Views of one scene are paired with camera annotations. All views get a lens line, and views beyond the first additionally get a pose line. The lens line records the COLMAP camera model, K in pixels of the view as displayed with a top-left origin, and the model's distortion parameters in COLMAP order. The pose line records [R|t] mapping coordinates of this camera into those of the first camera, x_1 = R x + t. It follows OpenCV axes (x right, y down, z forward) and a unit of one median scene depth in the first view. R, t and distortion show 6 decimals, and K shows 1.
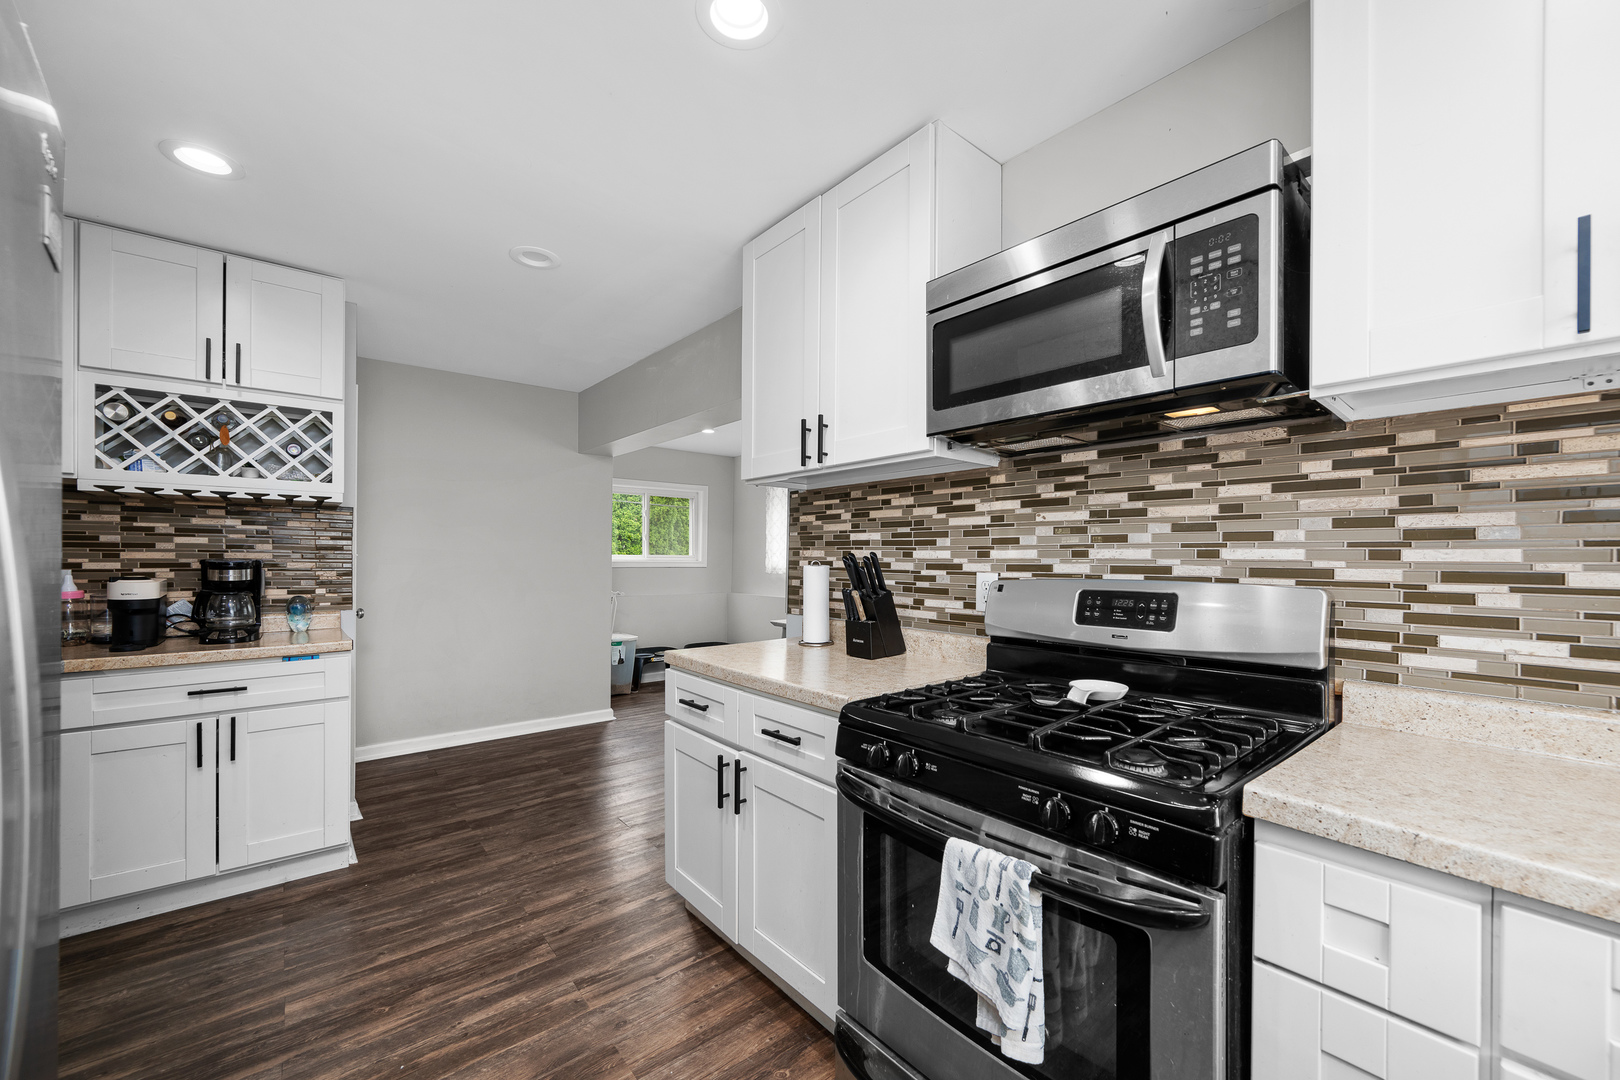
lens RADIAL K [[639.4, 0, 817.3], [0, 639.4, 556.8], [0, 0, 1]] dist [-0.002367, -0.000957]
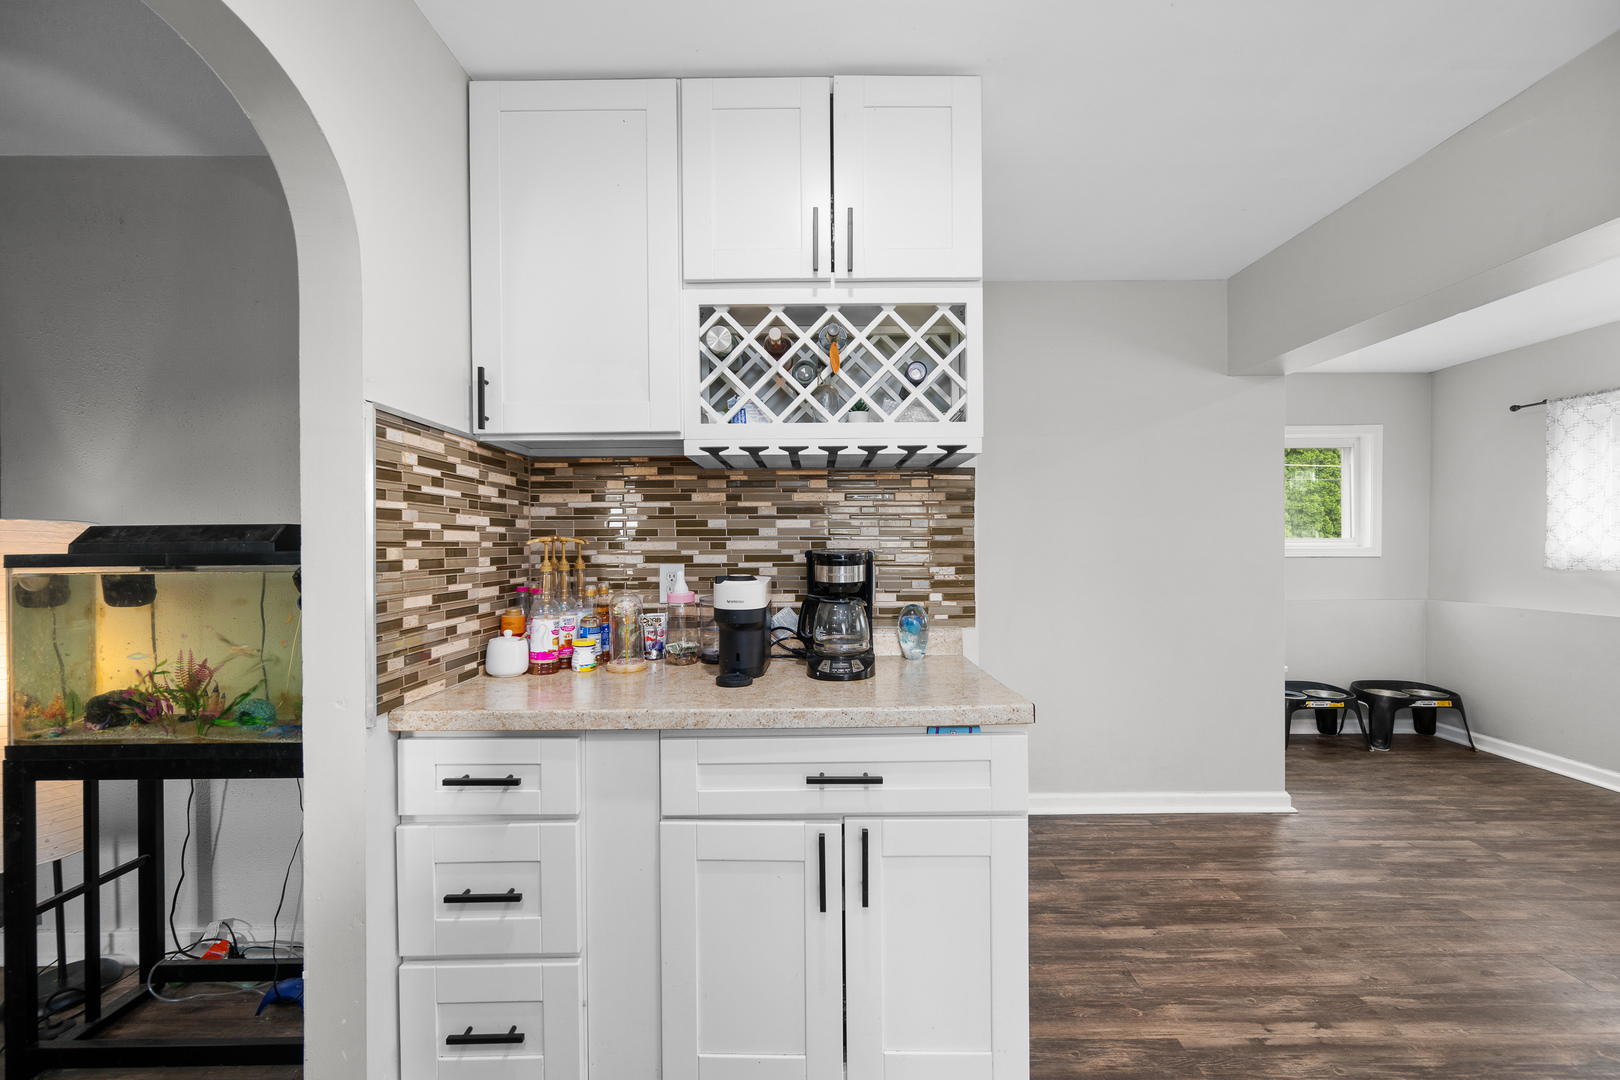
lens RADIAL K [[639.4, 0, 820.5], [0, 639.4, 544.9], [0, 0, 1]] dist [-0.002367, -0.000957]
pose [[0.770627, -0.009777, -0.637212, -0.465693], [0.010831, 0.999939, -0.002244, 0.000207], [0.637195, -0.005172, 0.770686, 0.431198]]
